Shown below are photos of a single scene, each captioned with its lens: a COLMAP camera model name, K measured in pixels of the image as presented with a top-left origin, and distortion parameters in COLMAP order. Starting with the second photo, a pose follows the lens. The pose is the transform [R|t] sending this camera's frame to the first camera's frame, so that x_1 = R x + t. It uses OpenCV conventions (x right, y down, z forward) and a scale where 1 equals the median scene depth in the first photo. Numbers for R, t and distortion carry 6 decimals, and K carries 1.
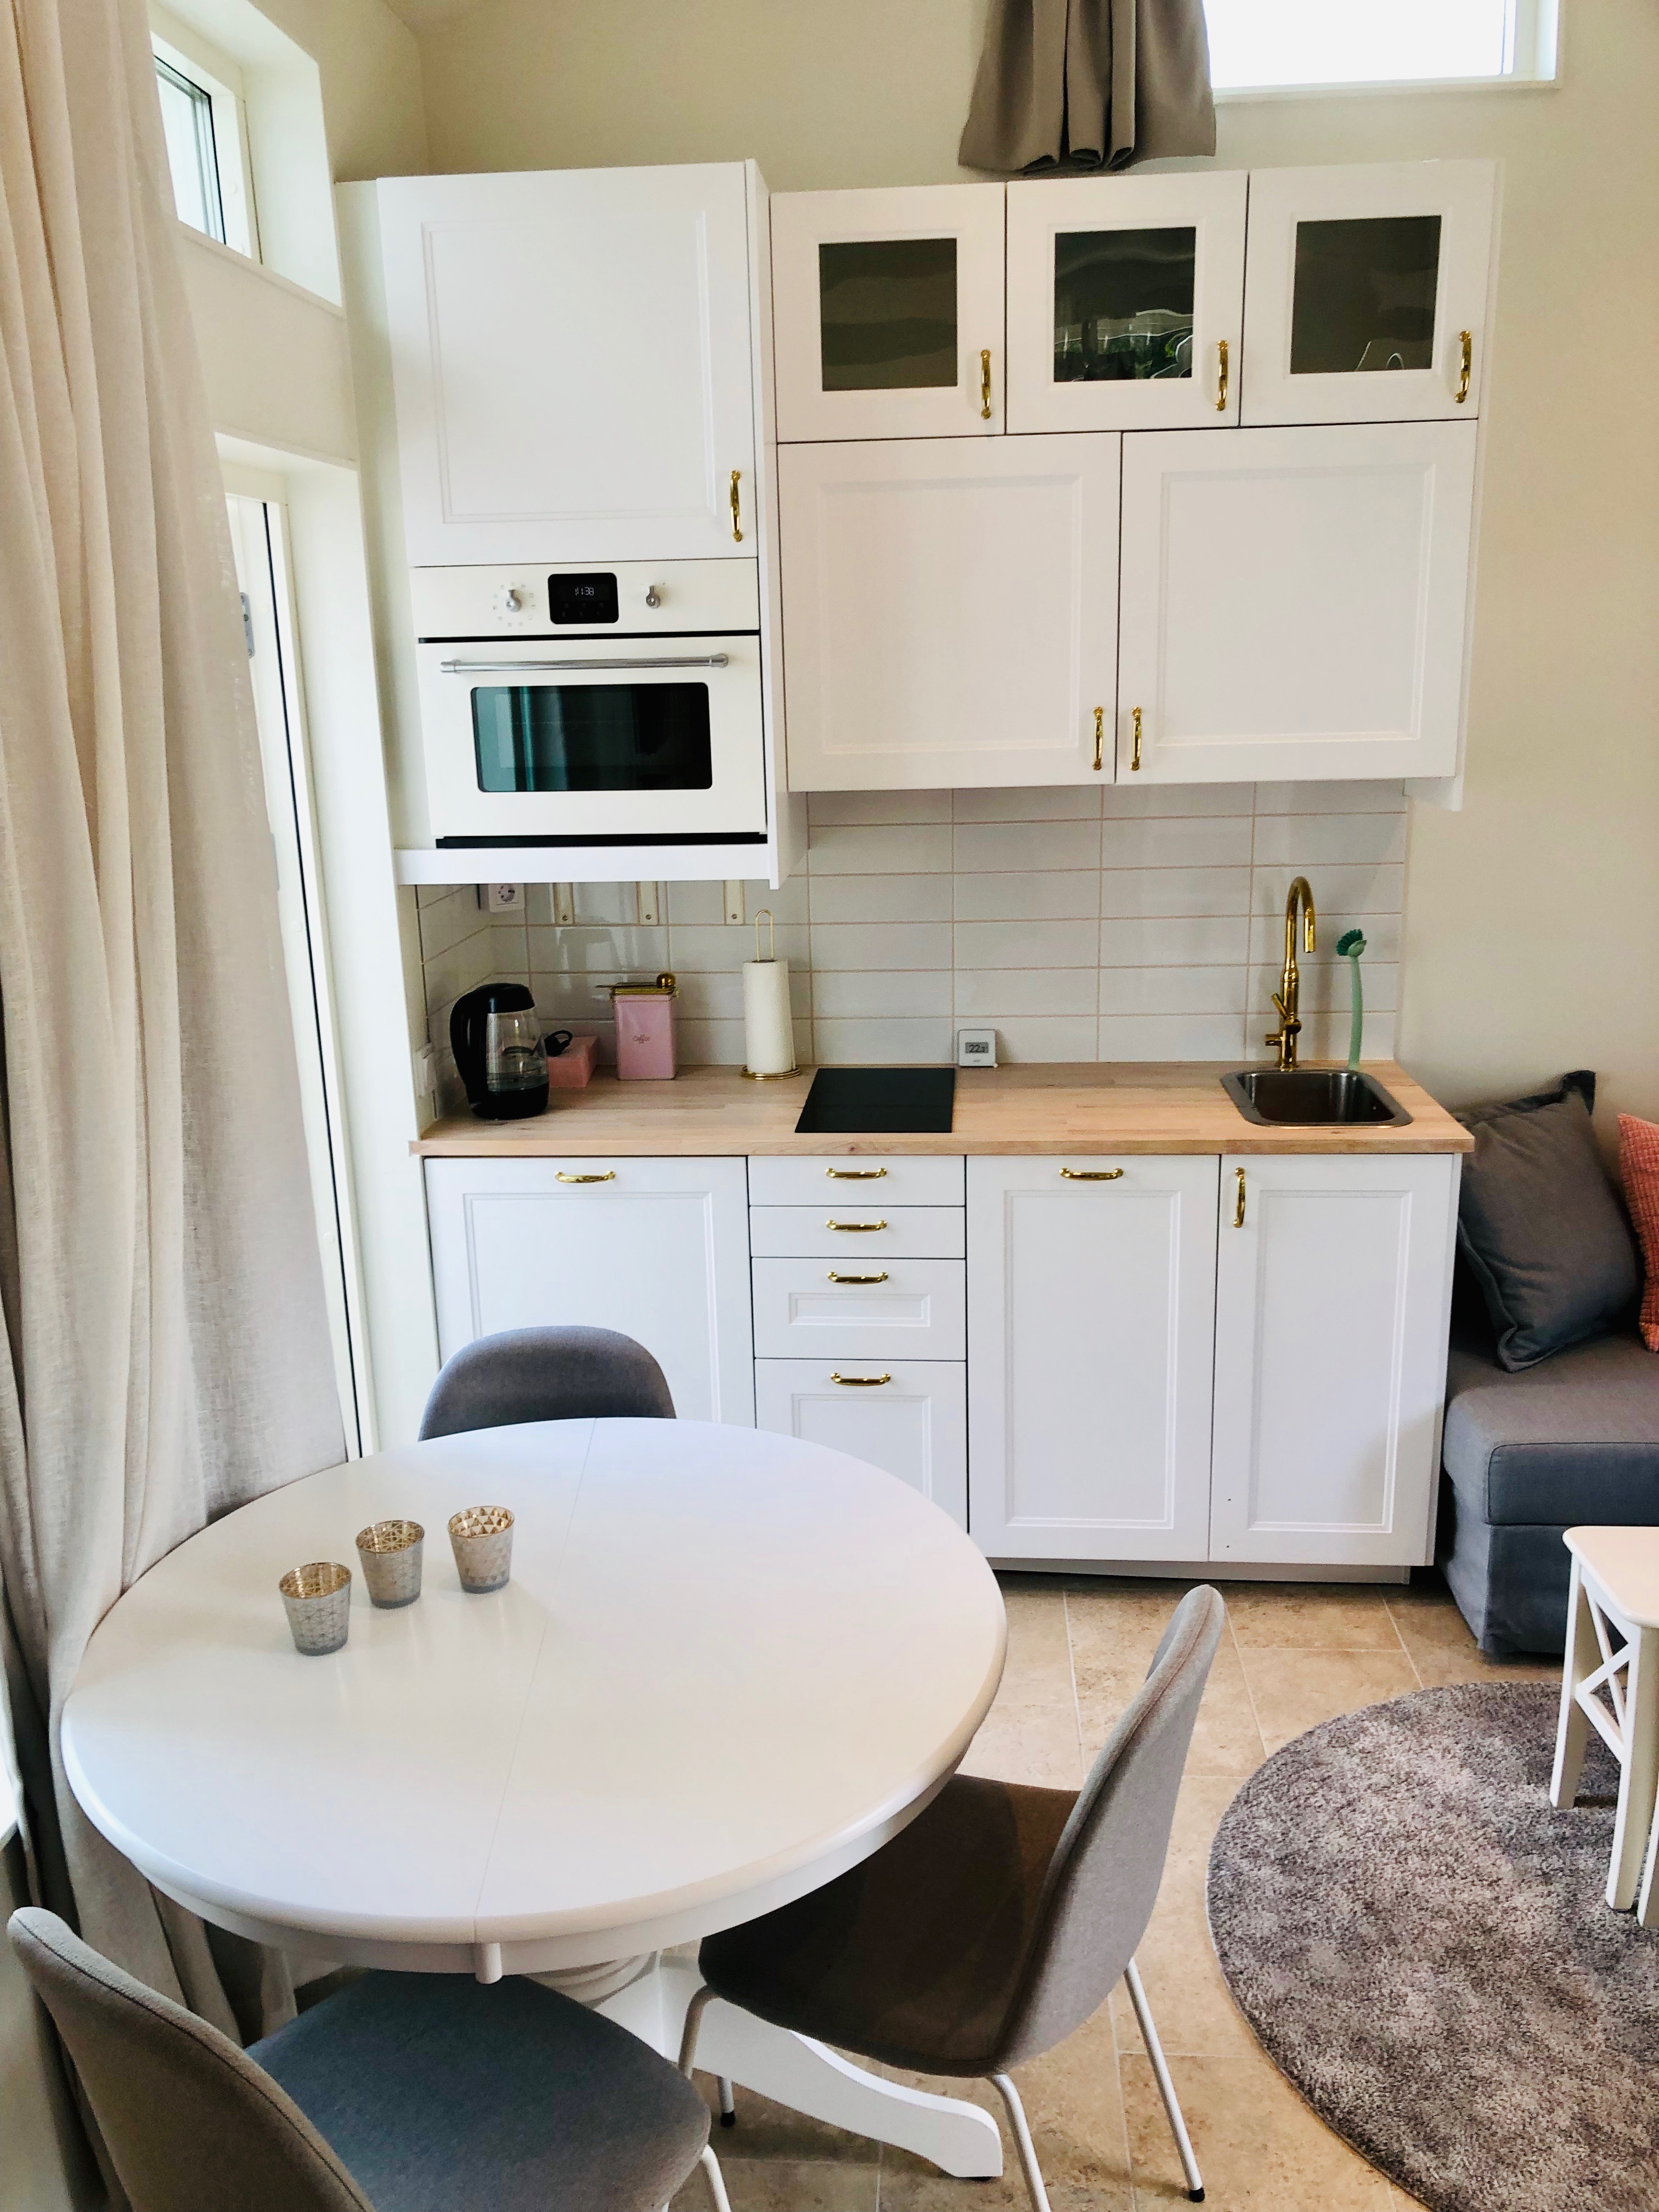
lens RADIAL K [[1836.8, 0, 833.4], [0, 1836.8, 1109.5], [0, 0, 1]] dist [0.030357, -0.009468]
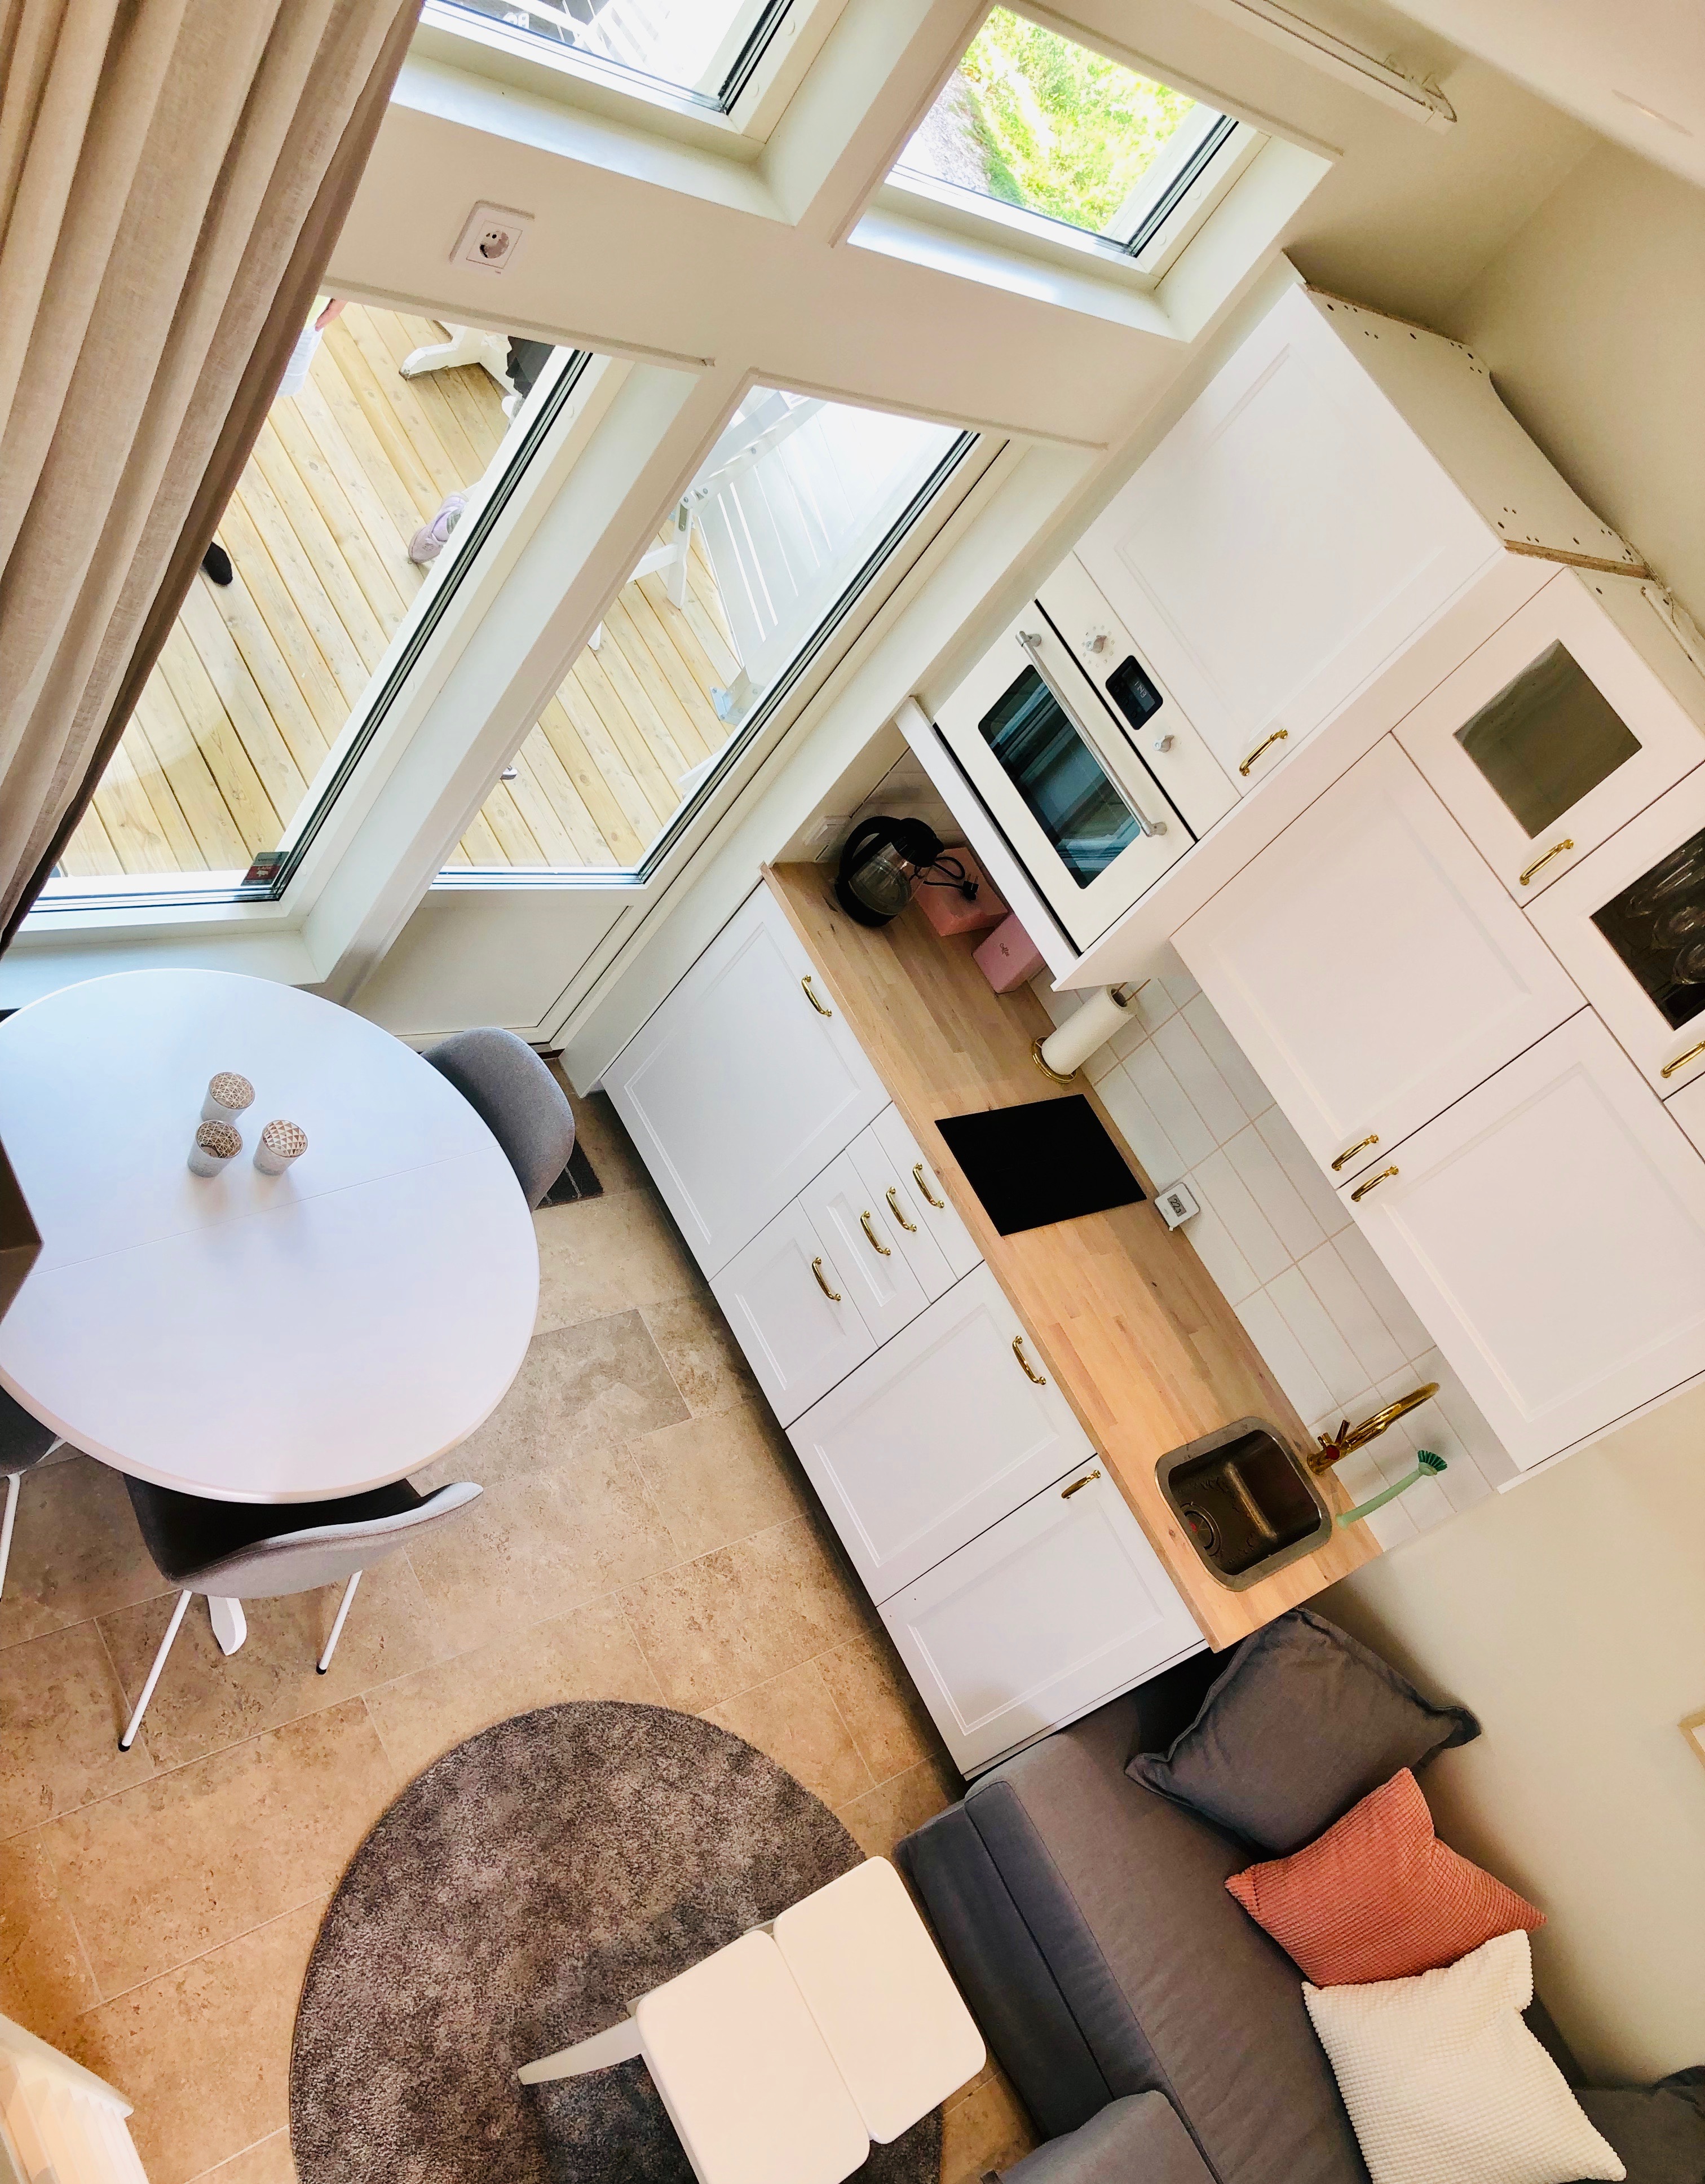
lens RADIAL K [[1857.6, 0, 866.7], [0, 1857.6, 1087.0], [0, 0, 1]] dist [-0.011392, -0.002779]
pose [[0.507548, 0.824586, -0.249905, 0.247731], [-0.709955, 0.564574, 0.420975, -0.493366], [0.488221, -0.036244, 0.871967, -0.038025]]
